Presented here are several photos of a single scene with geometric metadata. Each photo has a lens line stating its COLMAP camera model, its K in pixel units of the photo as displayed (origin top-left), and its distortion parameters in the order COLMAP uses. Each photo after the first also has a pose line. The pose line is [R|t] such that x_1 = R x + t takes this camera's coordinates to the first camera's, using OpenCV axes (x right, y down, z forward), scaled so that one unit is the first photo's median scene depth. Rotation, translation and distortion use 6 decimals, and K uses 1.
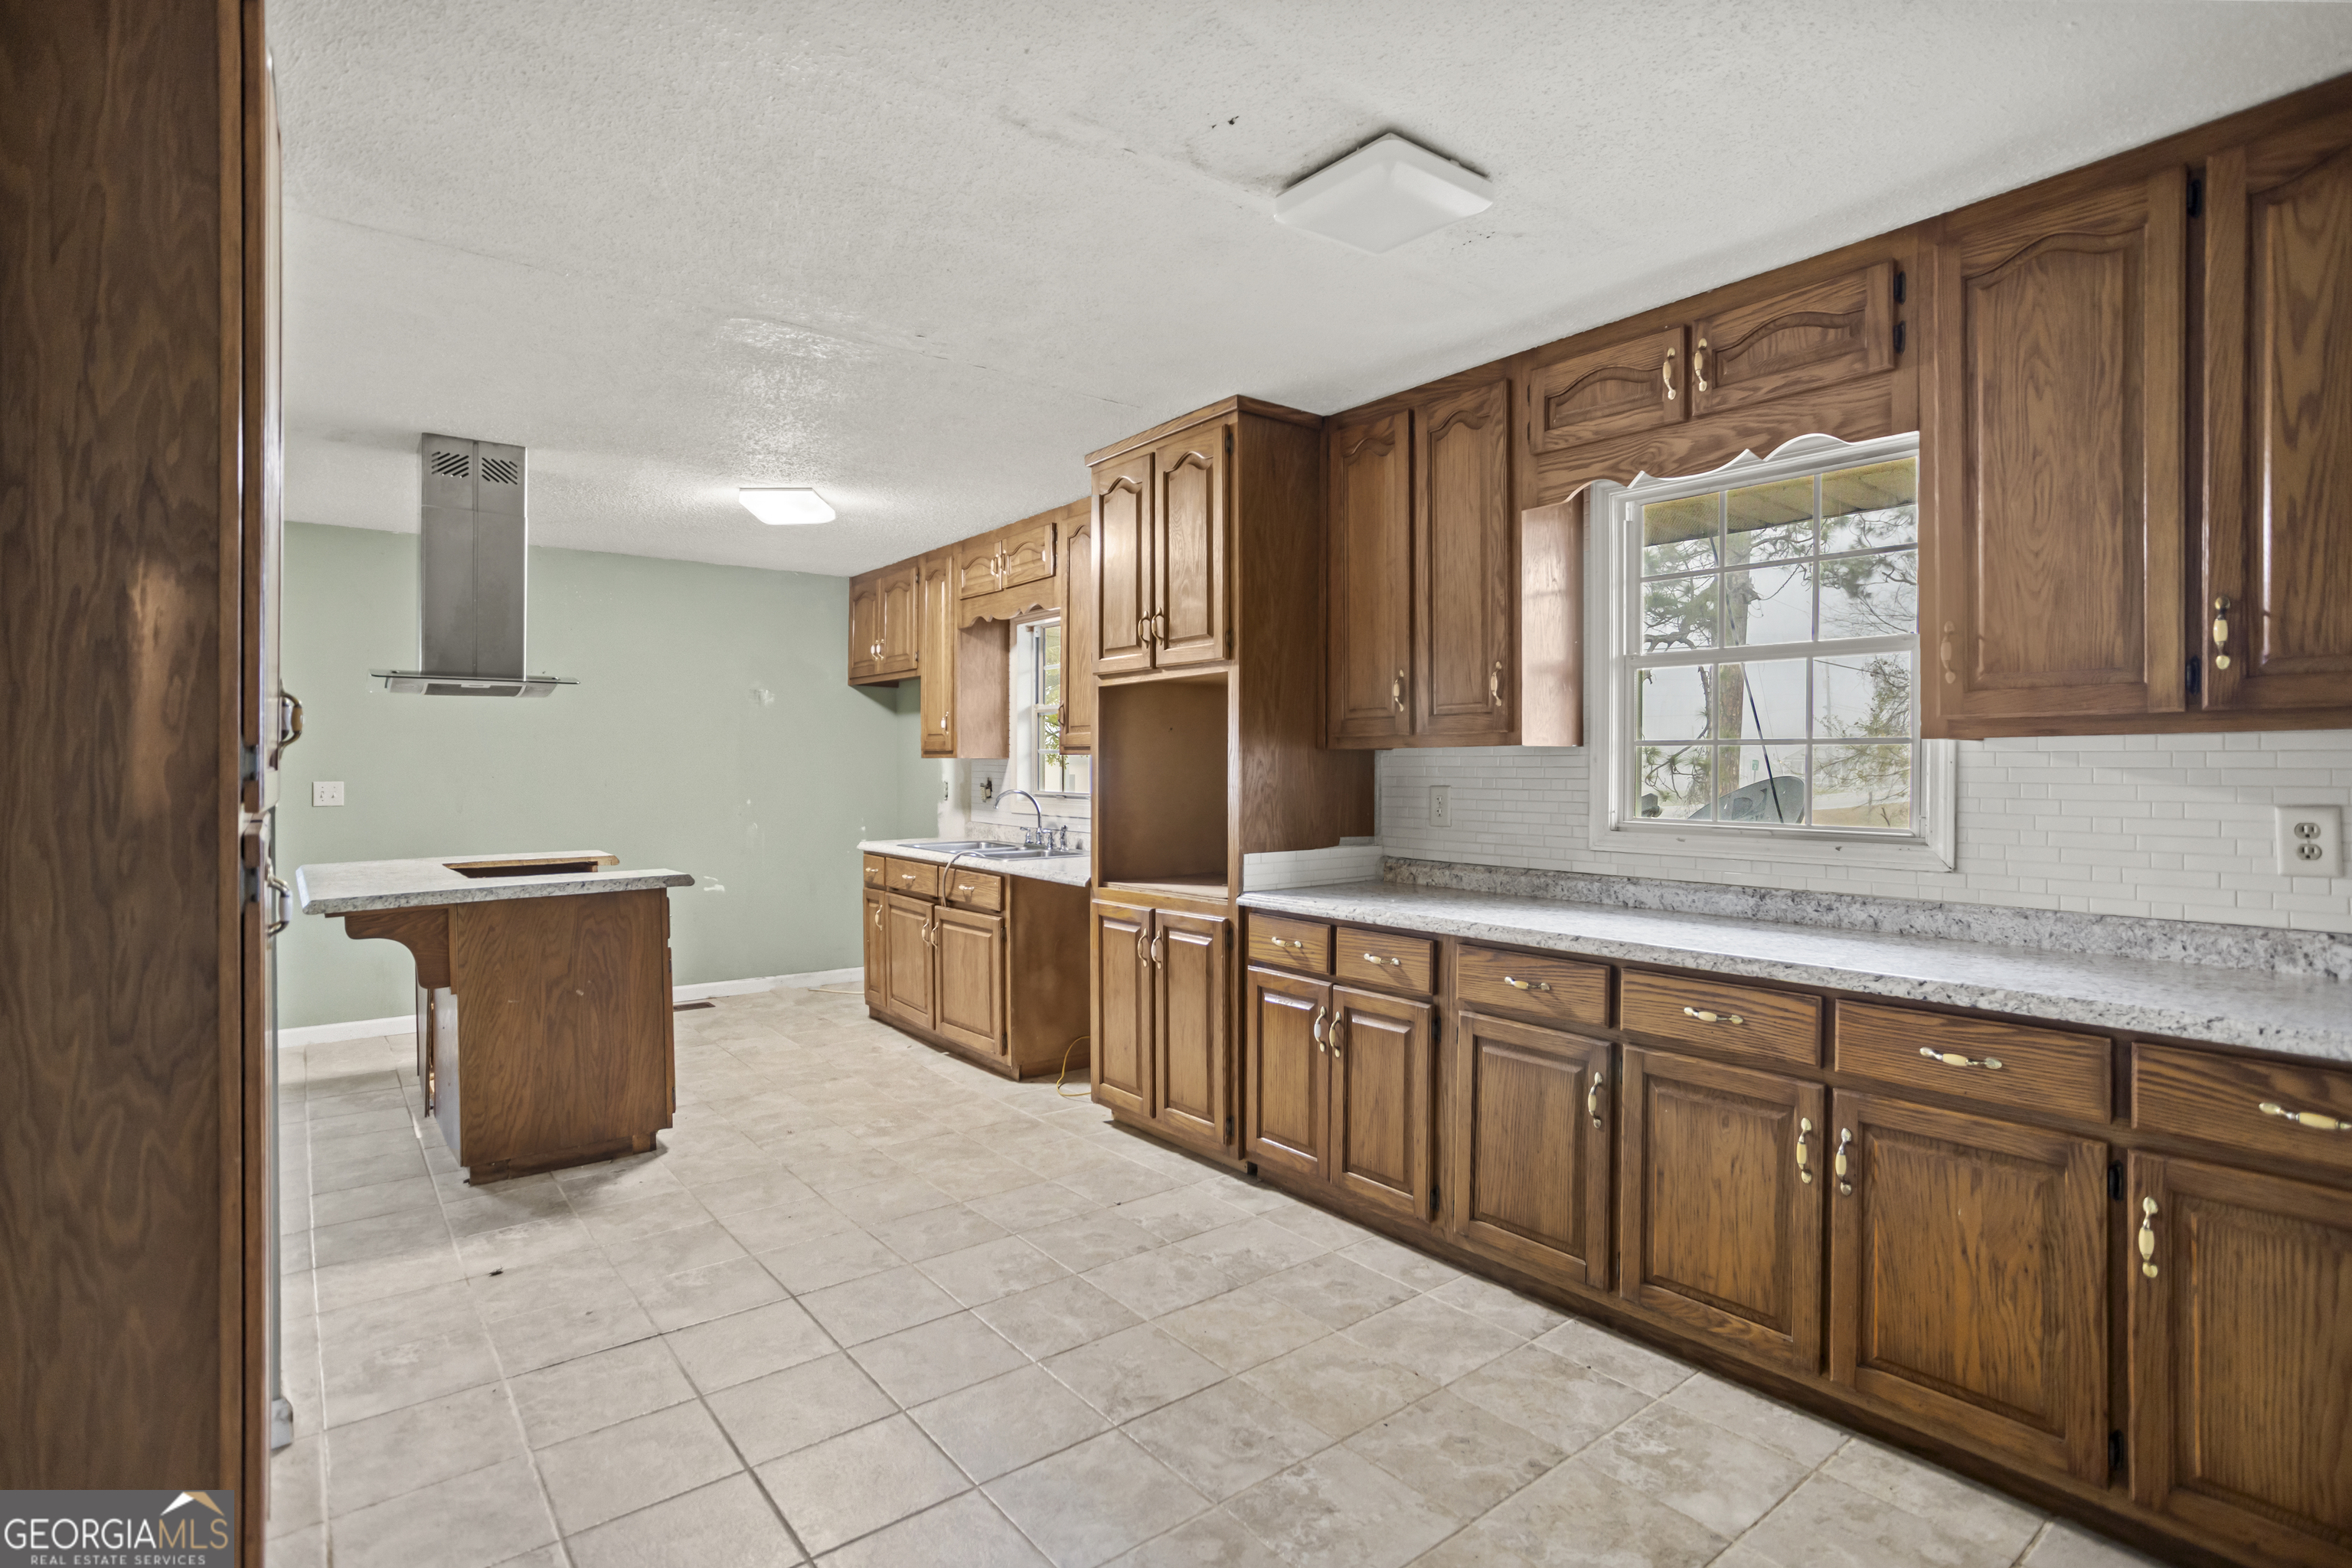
lens RADIAL K [[1155.5, 0, 1155.5], [0, 1155.5, 786.5], [0, 0, 1]] dist [-0.043110, 0.021121]
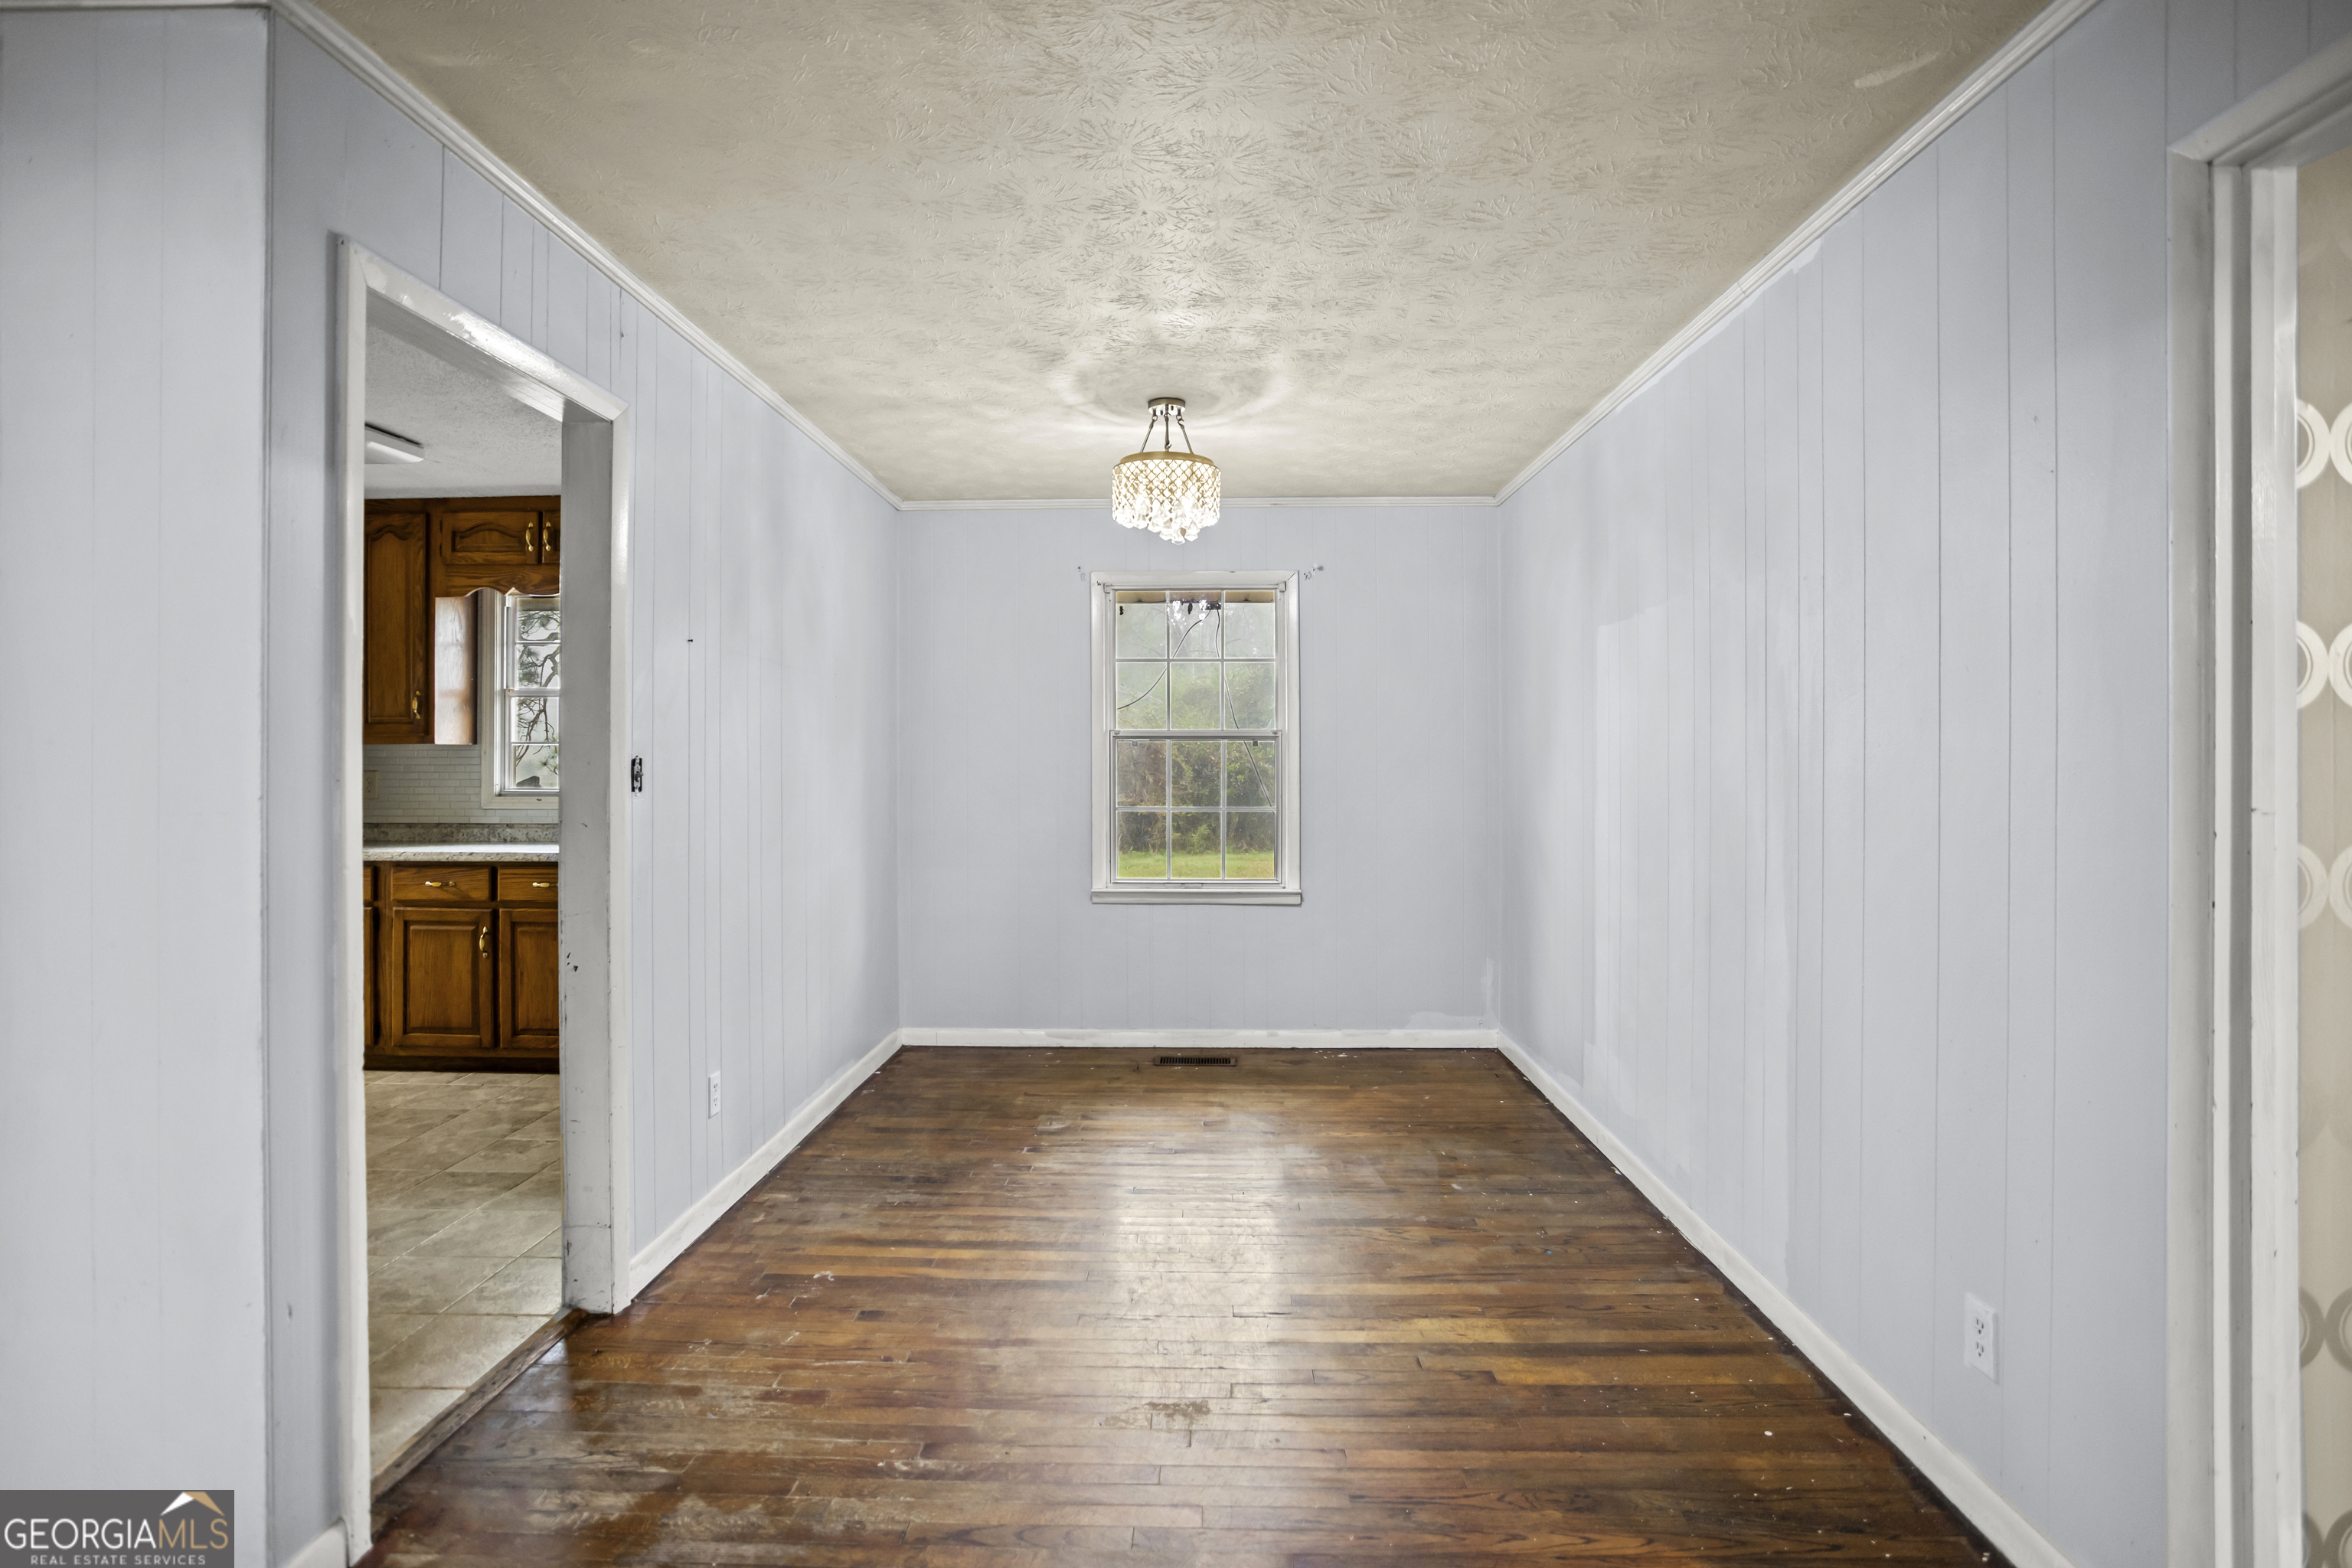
lens RADIAL K [[1155.5, 0, 1177.1], [0, 1155.5, 756.2], [0, 0, 1]] dist [-0.043110, 0.021121]
pose [[0.624350, 0.004487, 0.781132, -0.288701], [0.012603, 0.999795, -0.015817, 0.021286], [-0.781043, 0.019720, 0.624166, -0.837231]]
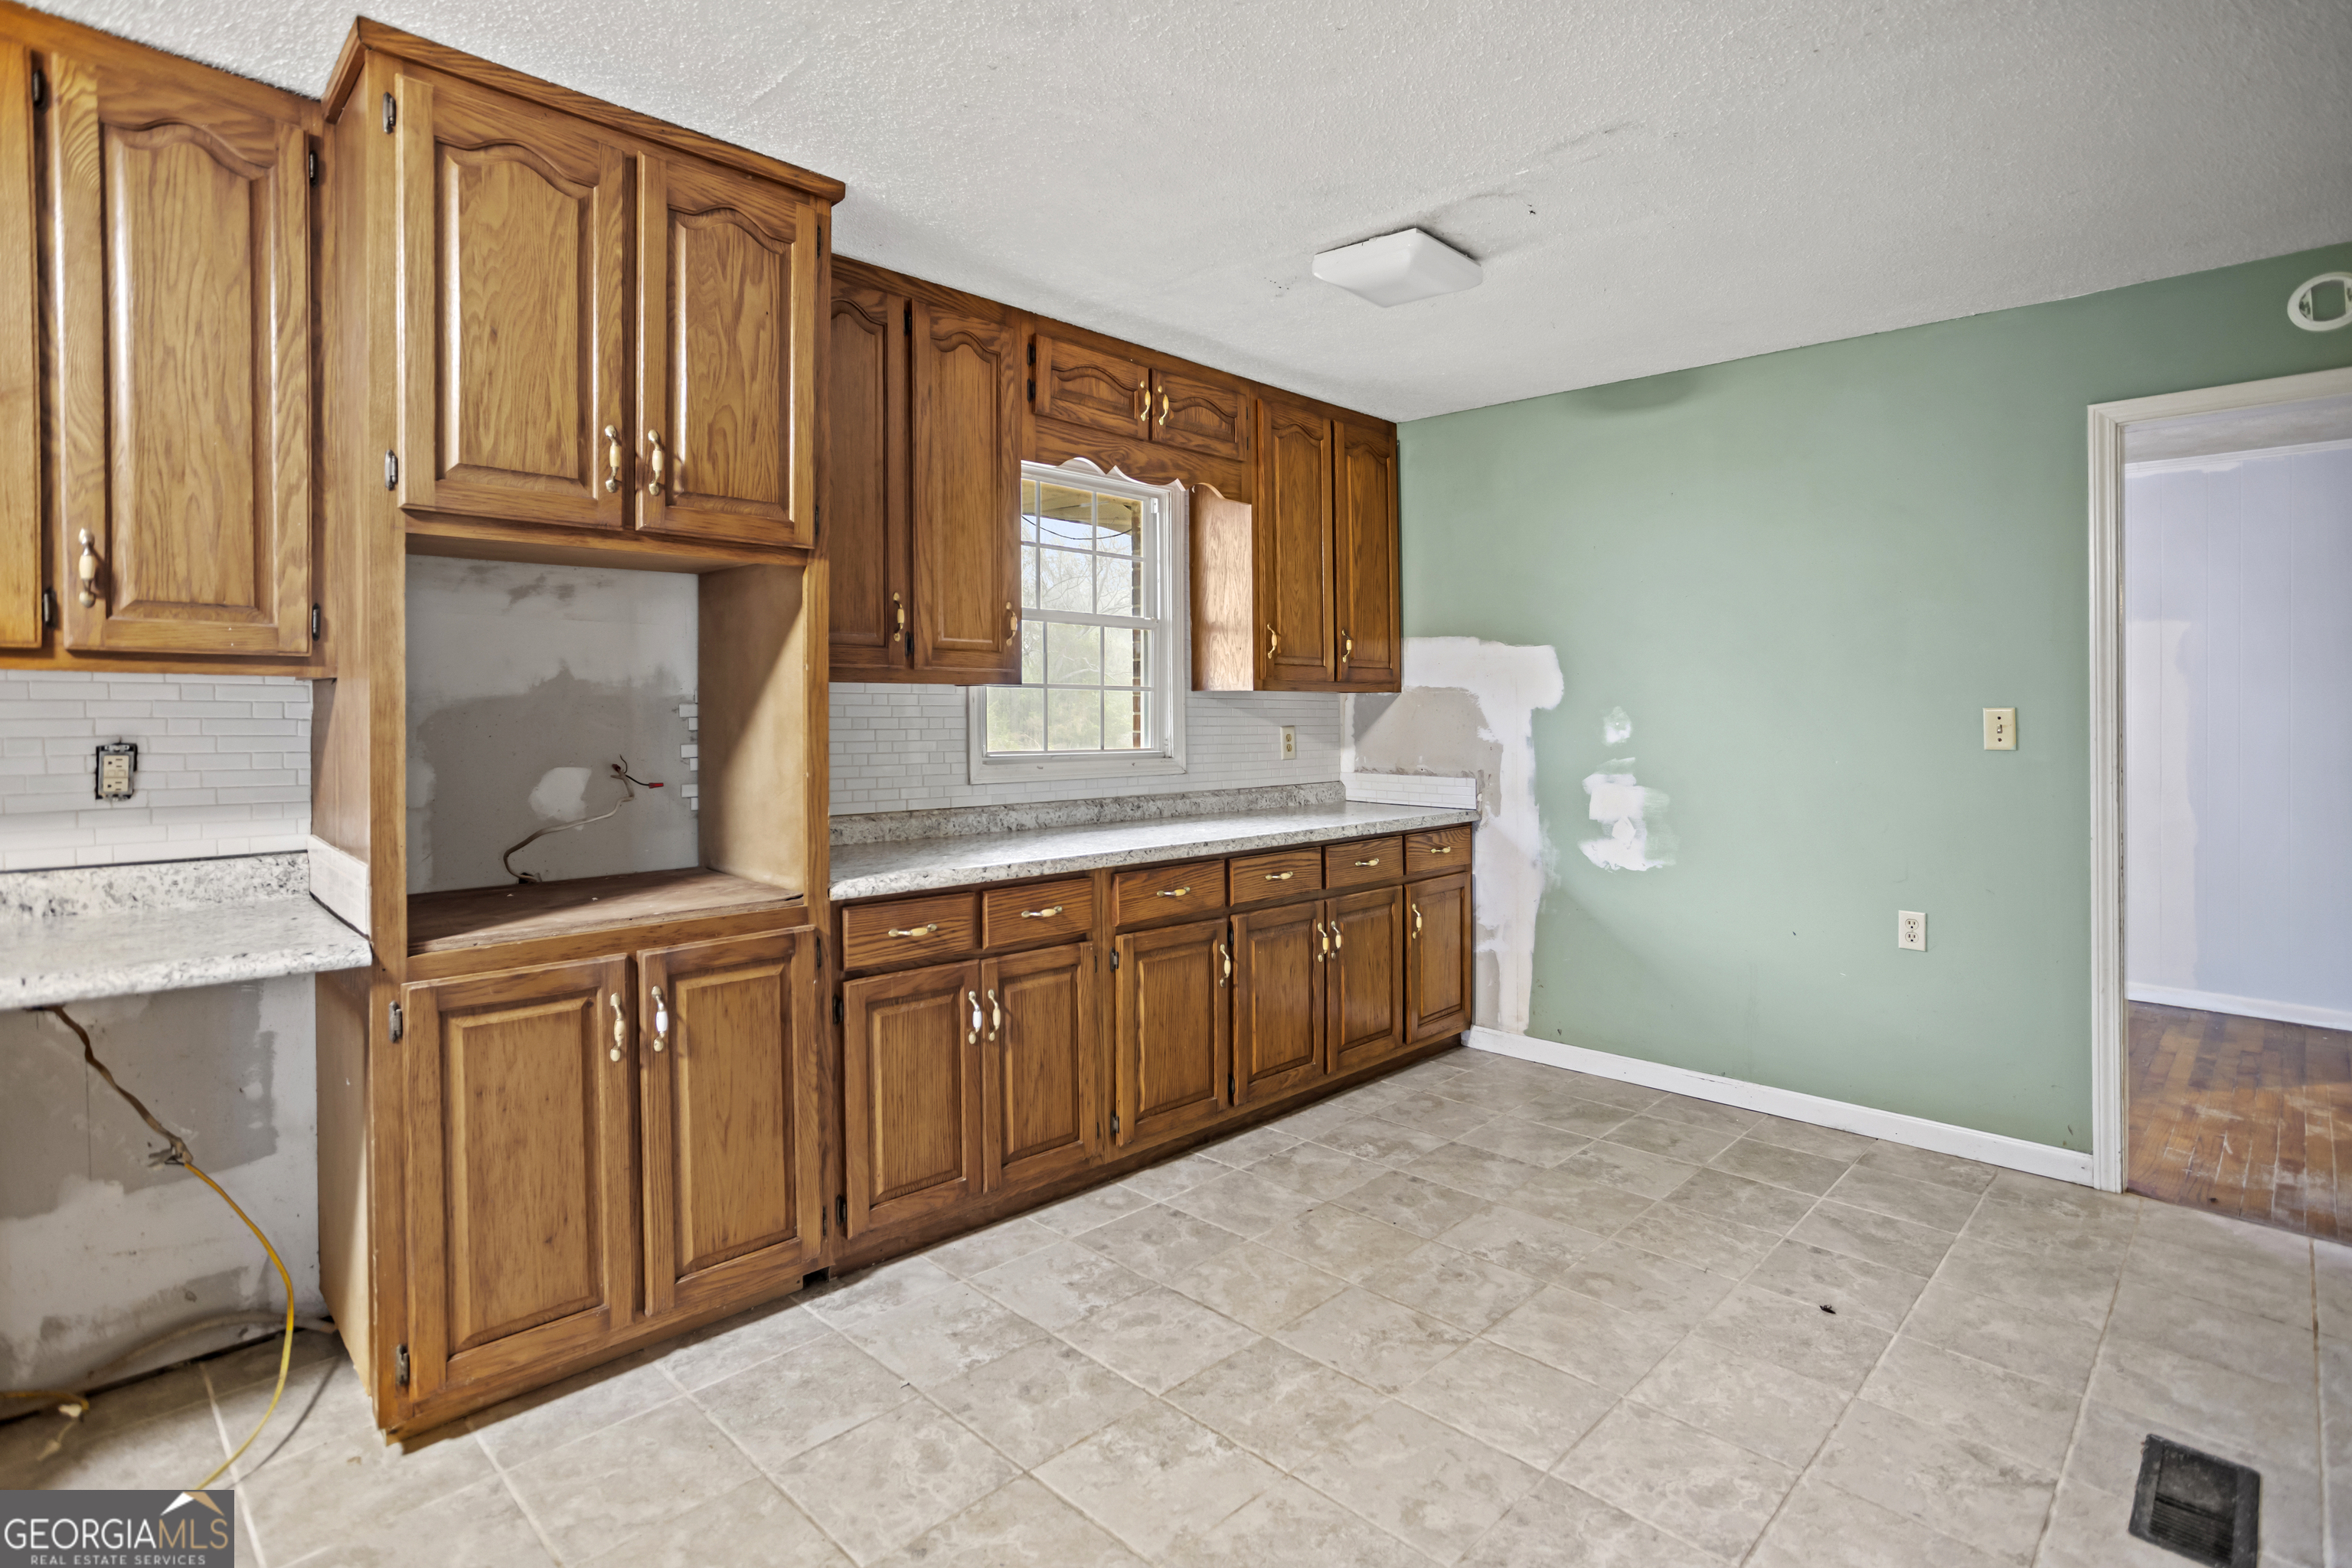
lens RADIAL K [[1155.5, 0, 1188.2], [0, 1155.5, 711.0], [0, 0, 1]] dist [-0.043110, 0.021121]
pose [[-0.140229, -0.003095, 0.990114, -0.775211], [0.010915, 0.999930, 0.004672, -0.016808], [-0.990059, 0.011462, -0.140185, 1.051731]]
